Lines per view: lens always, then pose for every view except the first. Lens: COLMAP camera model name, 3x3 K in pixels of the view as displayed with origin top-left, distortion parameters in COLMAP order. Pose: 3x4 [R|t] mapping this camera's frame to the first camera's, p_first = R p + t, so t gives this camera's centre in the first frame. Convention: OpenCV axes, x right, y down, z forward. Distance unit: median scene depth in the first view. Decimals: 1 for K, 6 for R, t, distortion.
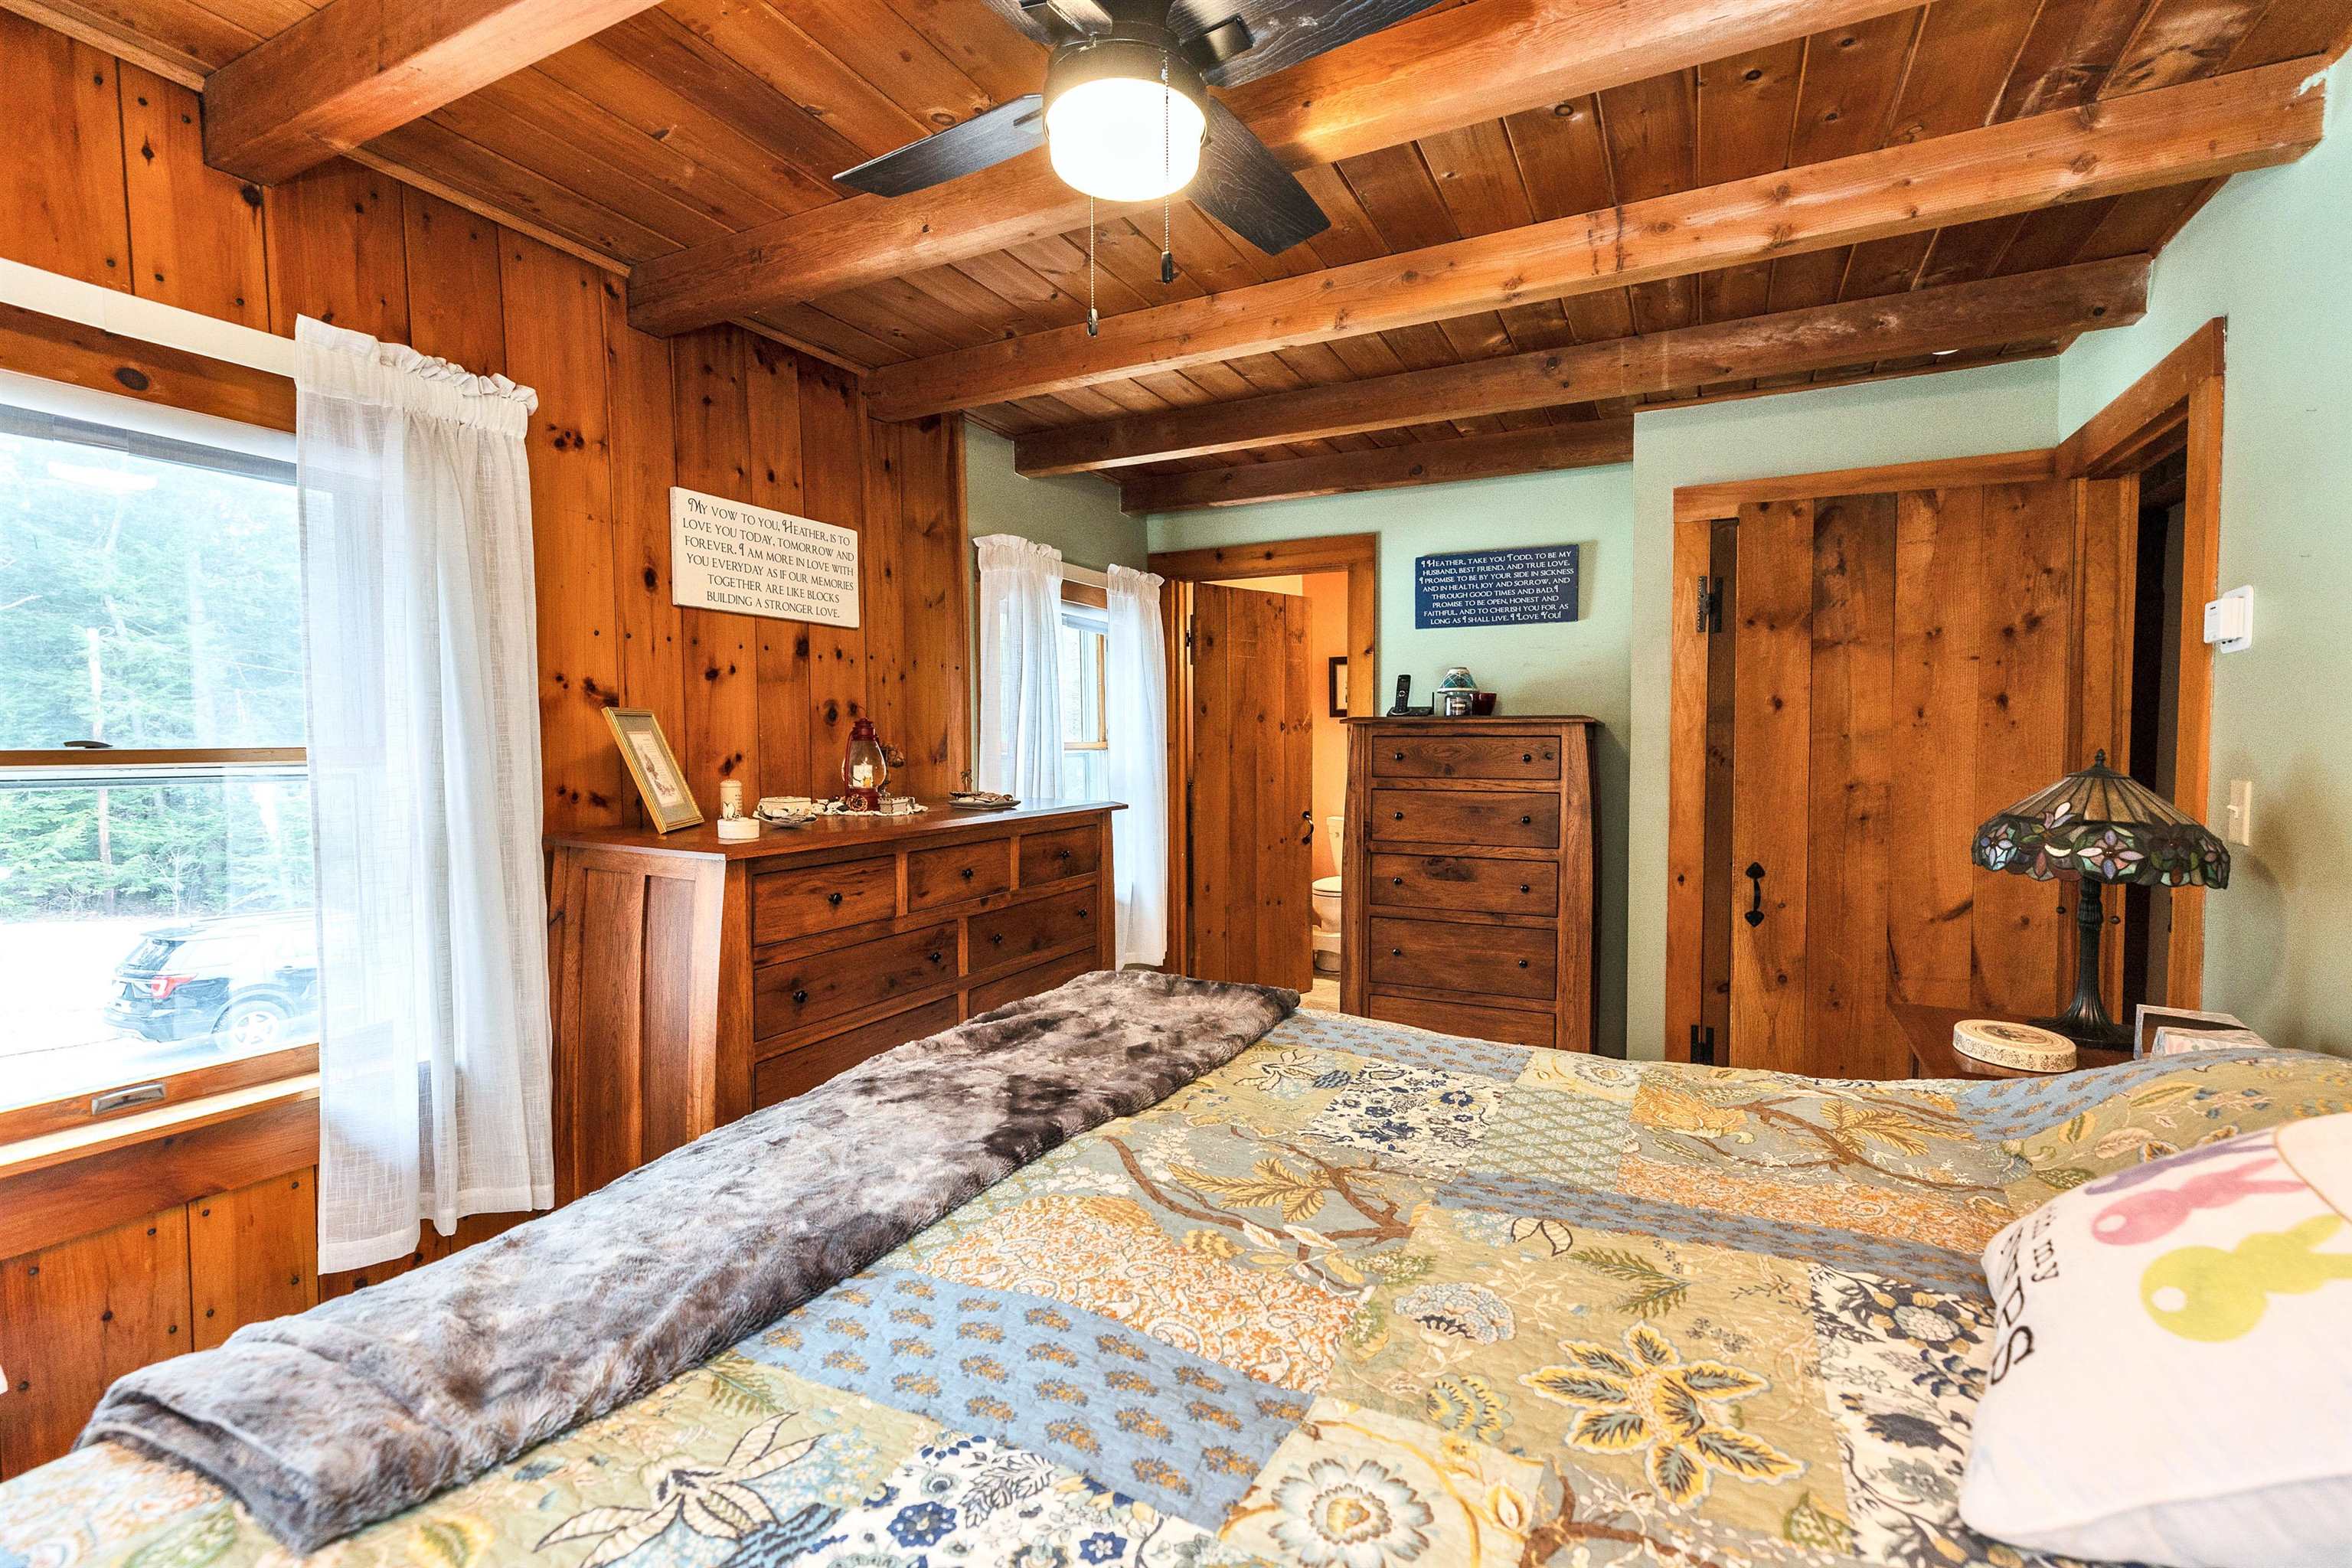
lens RADIAL K [[1053.1, 0, 1167.9], [0, 1053.1, 782.7], [0, 0, 1]] dist [0.000531, -0.000503]
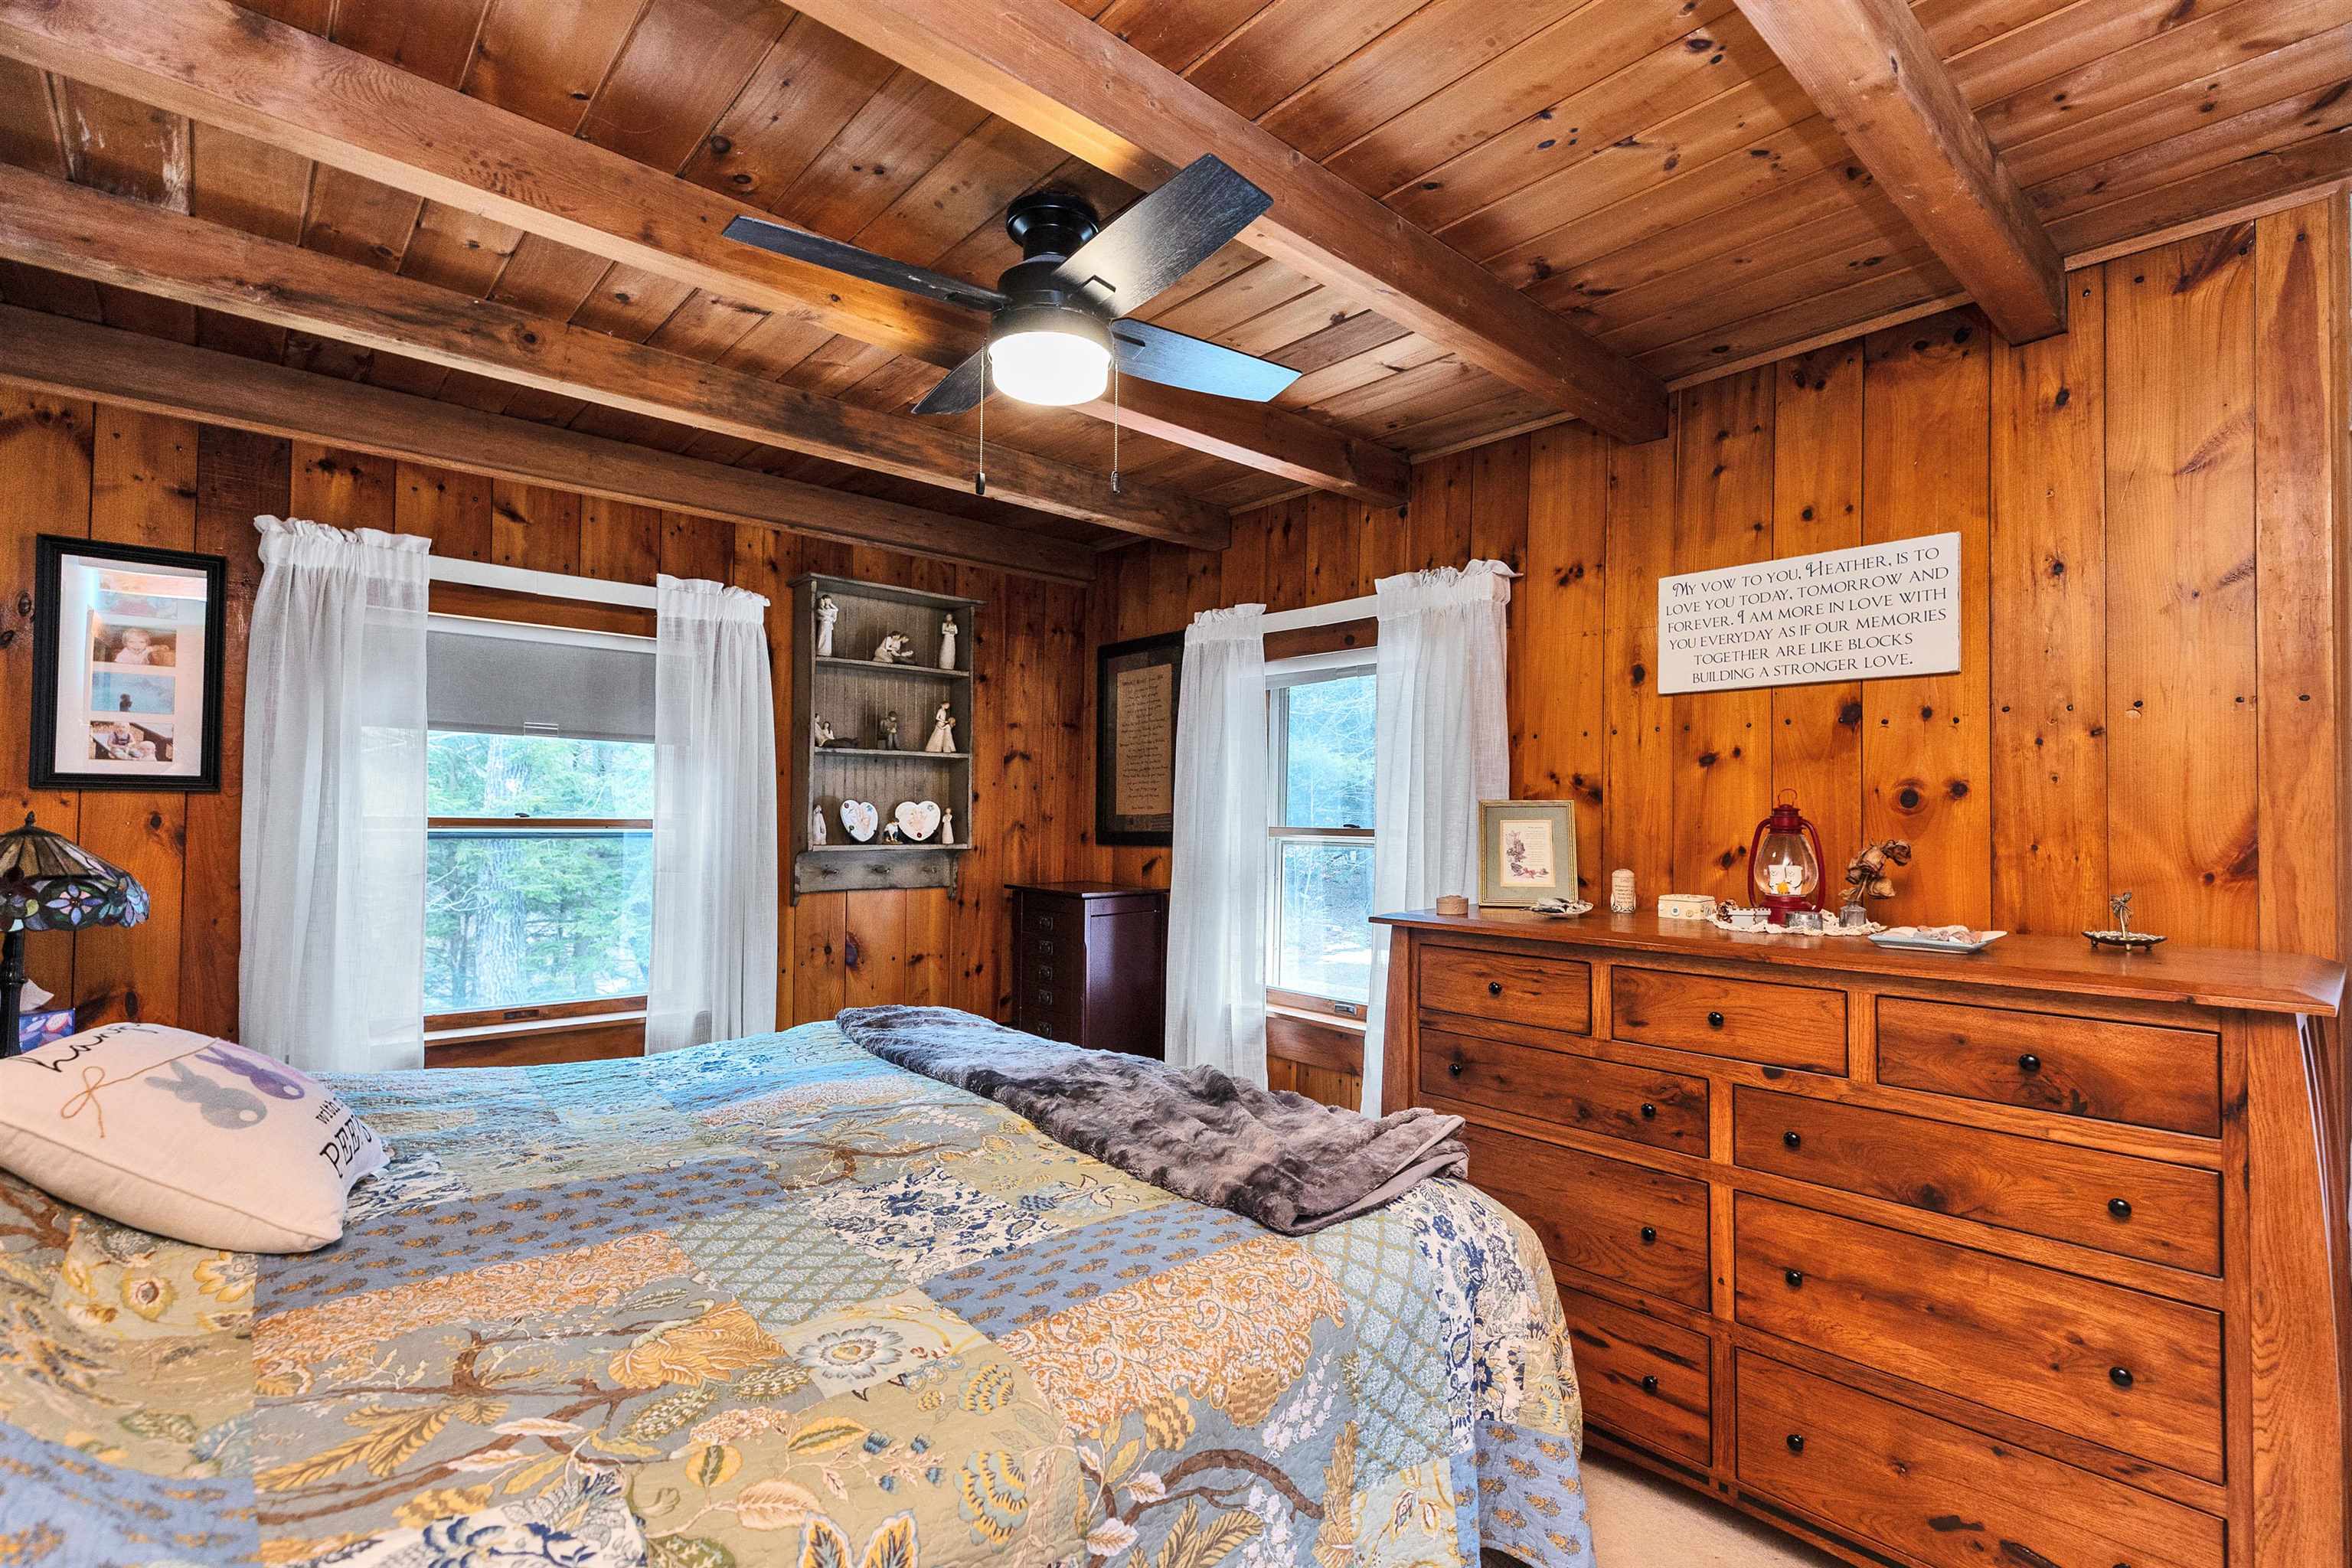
lens RADIAL K [[1053.1, 0, 1167.4], [0, 1053.1, 793.1], [0, 0, 1]] dist [0.000531, -0.000503]
pose [[-0.361259, -0.027253, -0.932067, 0.629354], [-0.052048, 0.998604, -0.009025, -0.041686], [0.931012, 0.045252, -0.362173, 0.925155]]
